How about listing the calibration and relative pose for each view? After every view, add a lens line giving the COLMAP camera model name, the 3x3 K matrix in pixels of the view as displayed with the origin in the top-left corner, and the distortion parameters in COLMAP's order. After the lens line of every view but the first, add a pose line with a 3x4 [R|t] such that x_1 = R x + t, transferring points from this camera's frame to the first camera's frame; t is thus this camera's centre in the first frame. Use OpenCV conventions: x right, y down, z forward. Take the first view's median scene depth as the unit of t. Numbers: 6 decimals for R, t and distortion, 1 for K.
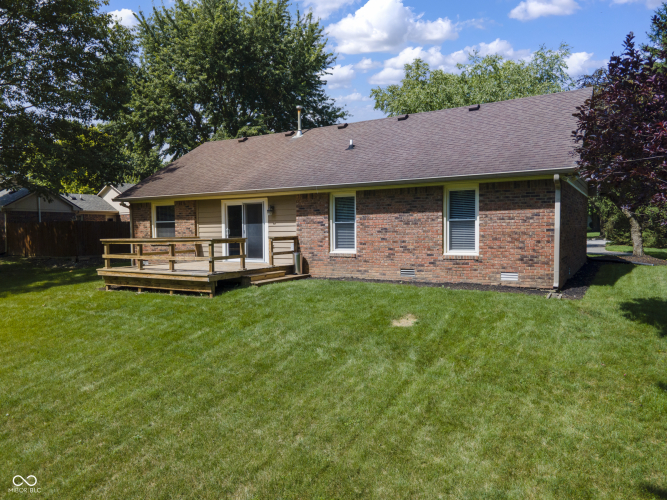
lens RADIAL K [[484.2, 0, 333.2], [0, 484.2, 252.0], [0, 0, 1]] dist [0.047933, -0.000183]
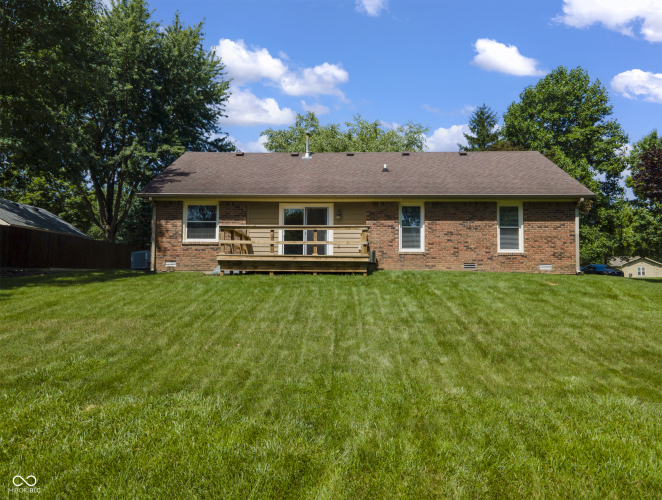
lens RADIAL K [[483.6, 0, 331.0], [0, 483.6, 250.0], [0, 0, 1]] dist [0.045323, -0.001355]
pose [[0.881537, 0.053377, 0.469087, -0.716466], [0.000578, 0.993465, -0.114132, 0.134634], [-0.472114, 0.100883, 0.875746, 0.030358]]
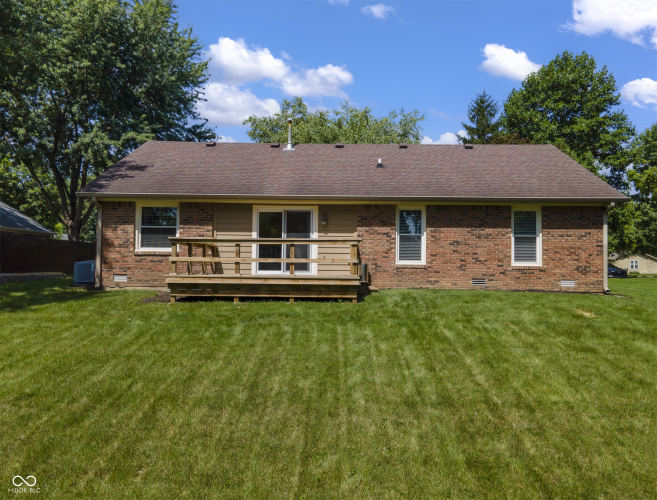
lens RADIAL K [[481.8, 0, 340.6], [0, 481.8, 251.8], [0, 0, 1]] dist [0.046633, 0.003958]
pose [[0.864406, 0.042911, 0.500959, -0.609351], [0.000508, 0.996276, -0.086216, 0.062671], [-0.502793, 0.074780, 0.861166, 0.191487]]
